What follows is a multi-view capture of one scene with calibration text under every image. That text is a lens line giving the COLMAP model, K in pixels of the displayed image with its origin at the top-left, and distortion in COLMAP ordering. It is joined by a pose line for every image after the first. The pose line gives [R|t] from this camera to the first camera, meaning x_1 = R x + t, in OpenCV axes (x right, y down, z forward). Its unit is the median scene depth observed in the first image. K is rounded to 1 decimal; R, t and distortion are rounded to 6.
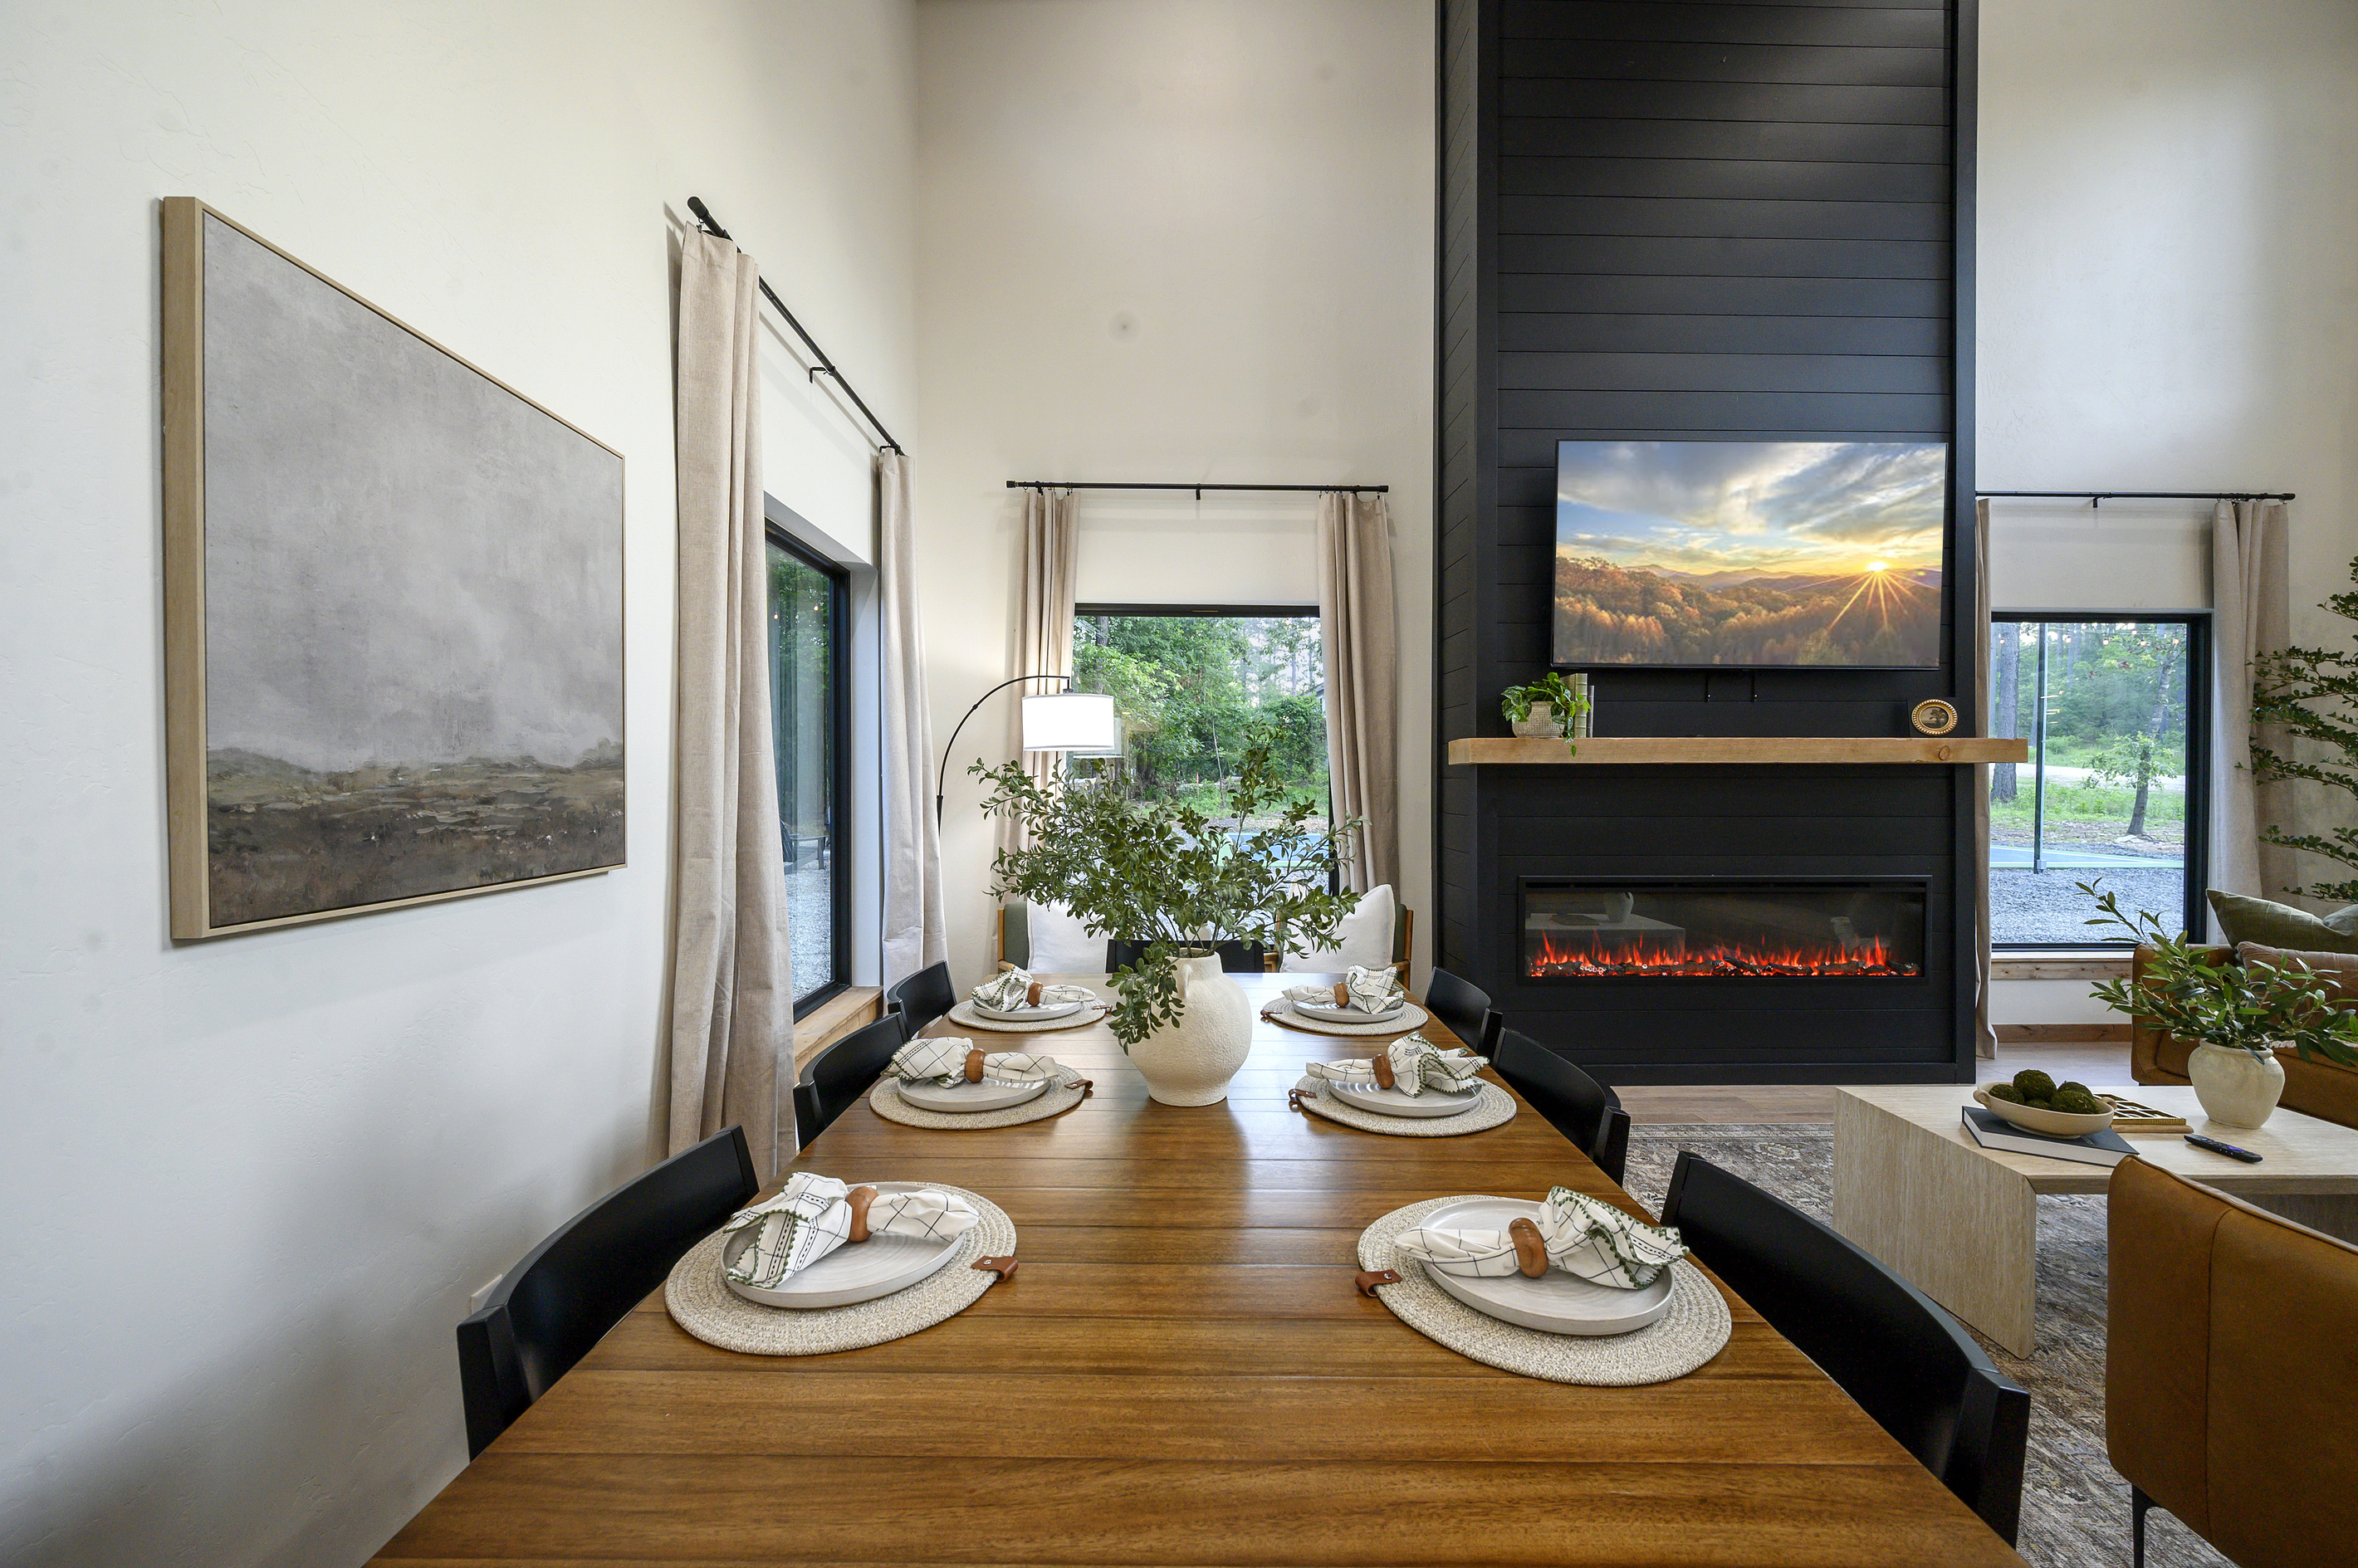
lens RADIAL K [[932.4, 0, 1174.4], [0, 932.4, 791.0], [0, 0, 1]] dist [0.002926, -0.001543]
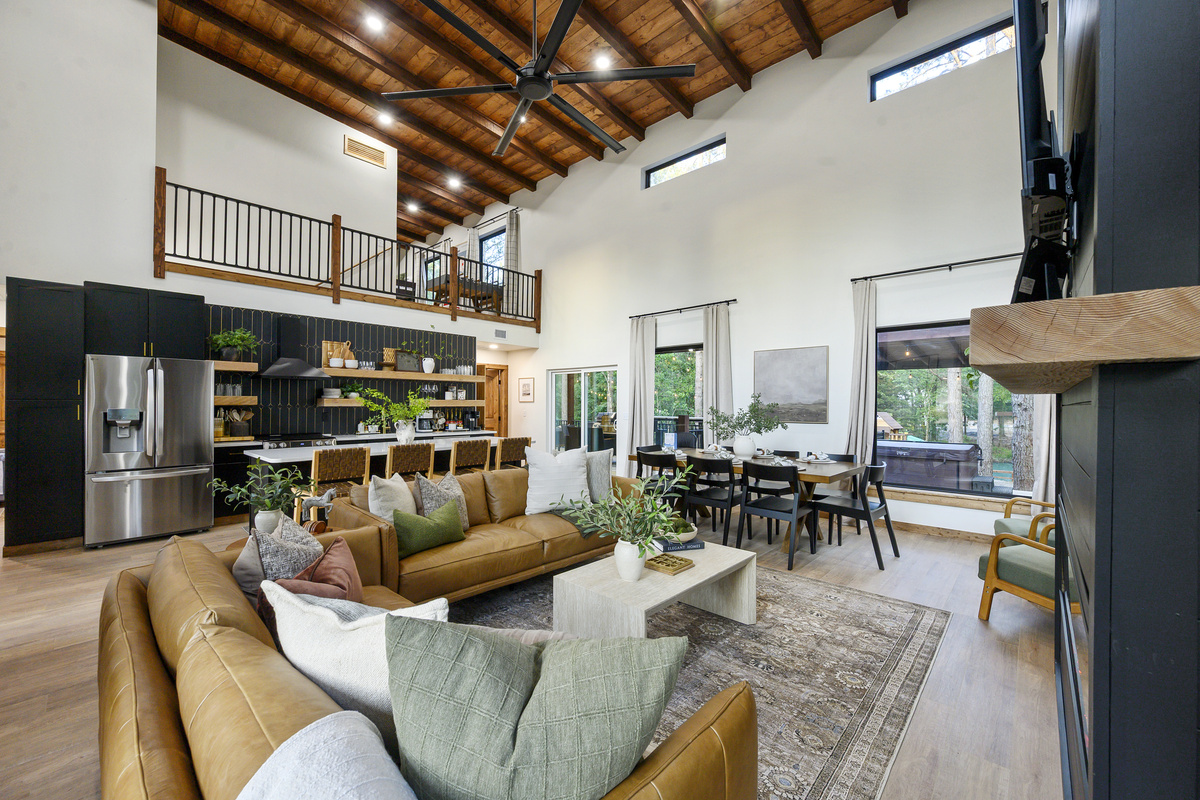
lens RADIAL K [[478.4, 0, 592.6], [0, 478.4, 402.5], [0, 0, 1]] dist [-0.001148, 0.000429]
pose [[-0.704896, -0.007464, -0.709272, 1.191033], [-0.014274, 0.999891, 0.003664, -0.012737], [0.709167, 0.012706, -0.704926, 1.028626]]
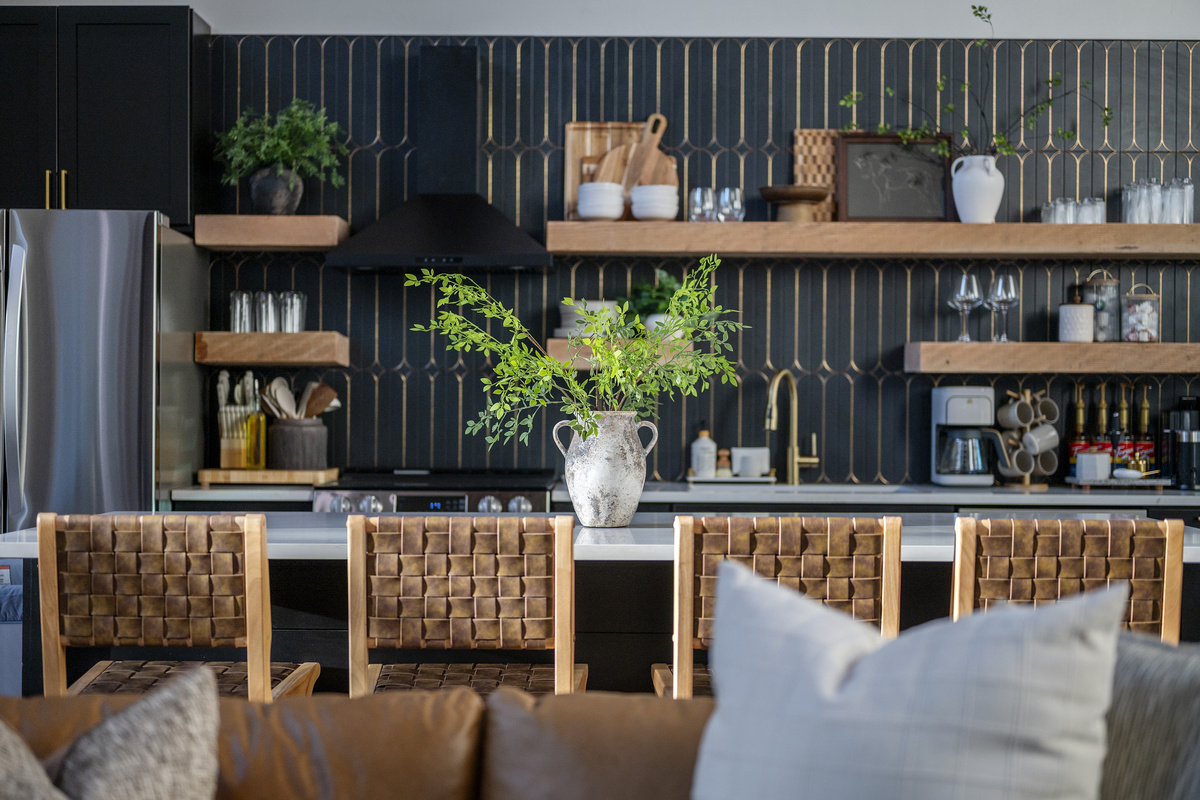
lens RADIAL K [[1712.2, 0, 604.0], [0, 1712.2, 397.9], [0, 0, 1]] dist [-0.002834, 0.000000]
pose [[-0.999716, -0.007911, 0.022487, 0.605600], [-0.007600, 0.999875, 0.013877, 0.023751], [-0.022594, 0.013703, -0.999651, 0.772472]]
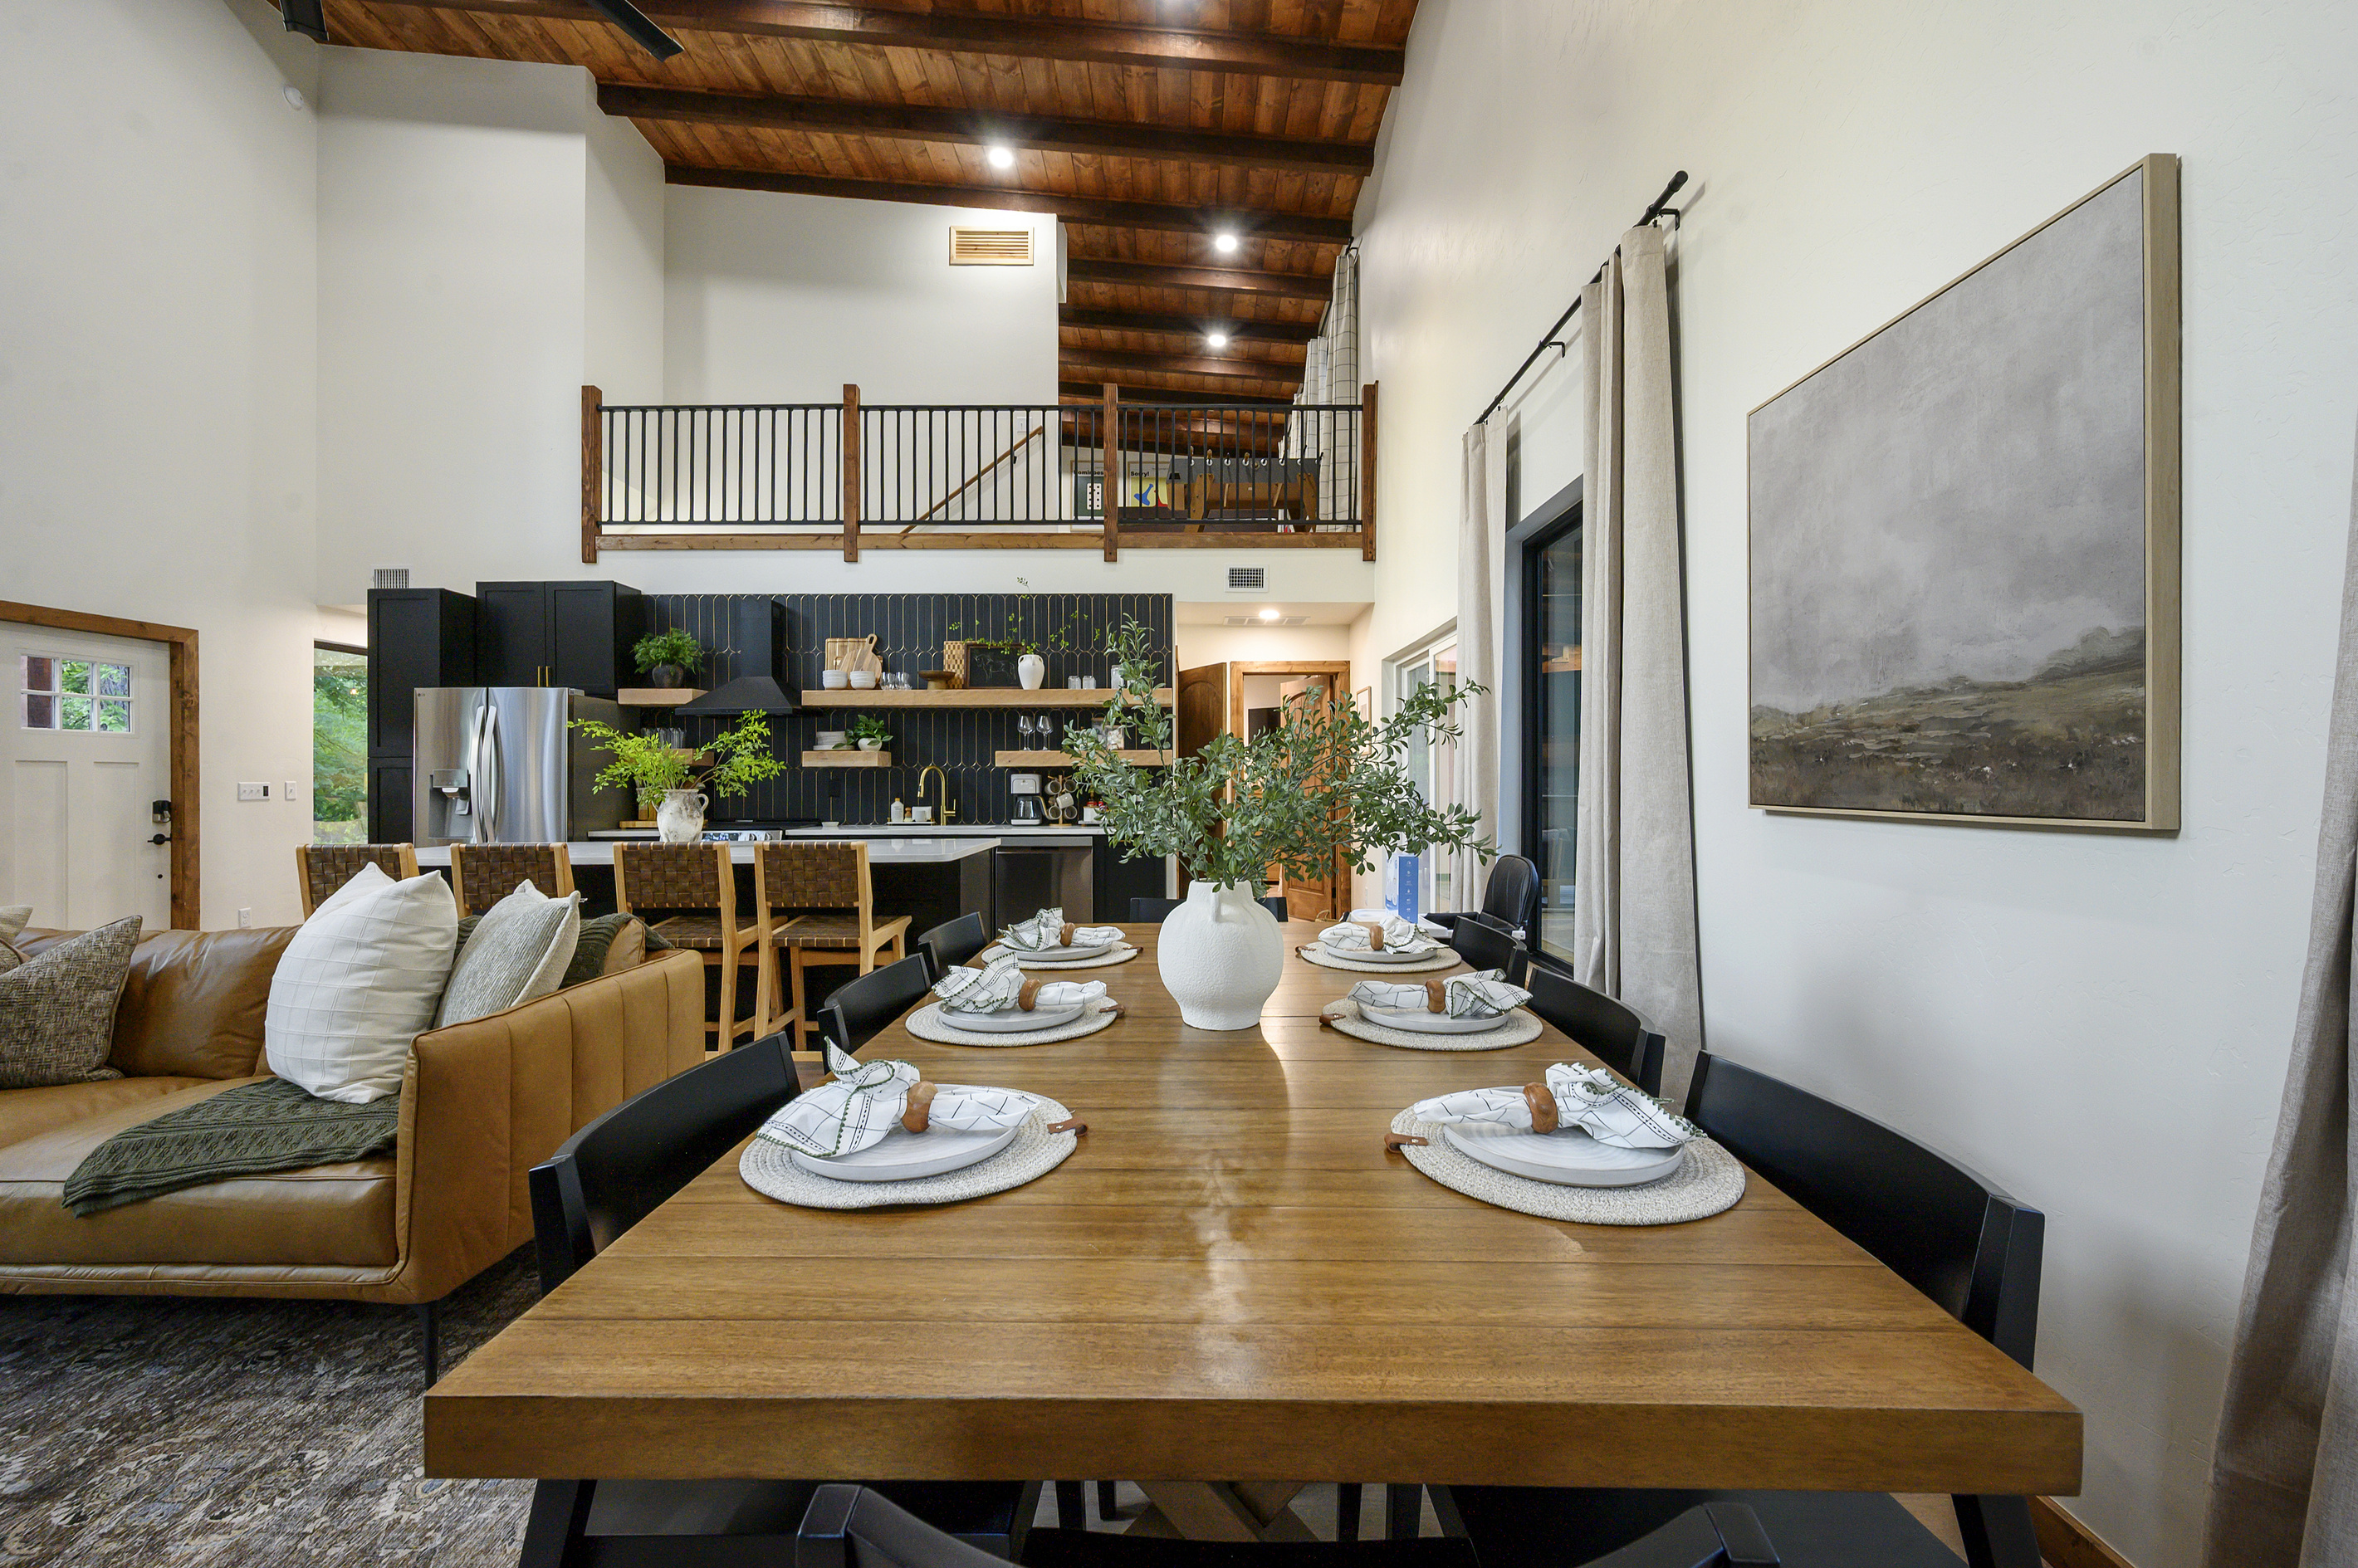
lens RADIAL K [[932.4, 0, 1182.6], [0, 932.4, 788.5], [0, 0, 1]] dist [0.002926, -0.001543]
pose [[-0.999869, 0.001884, 0.016102, 0.017067], [0.002257, 0.999728, 0.023227, 0.020979], [-0.016054, 0.023261, -0.999601, 0.845557]]
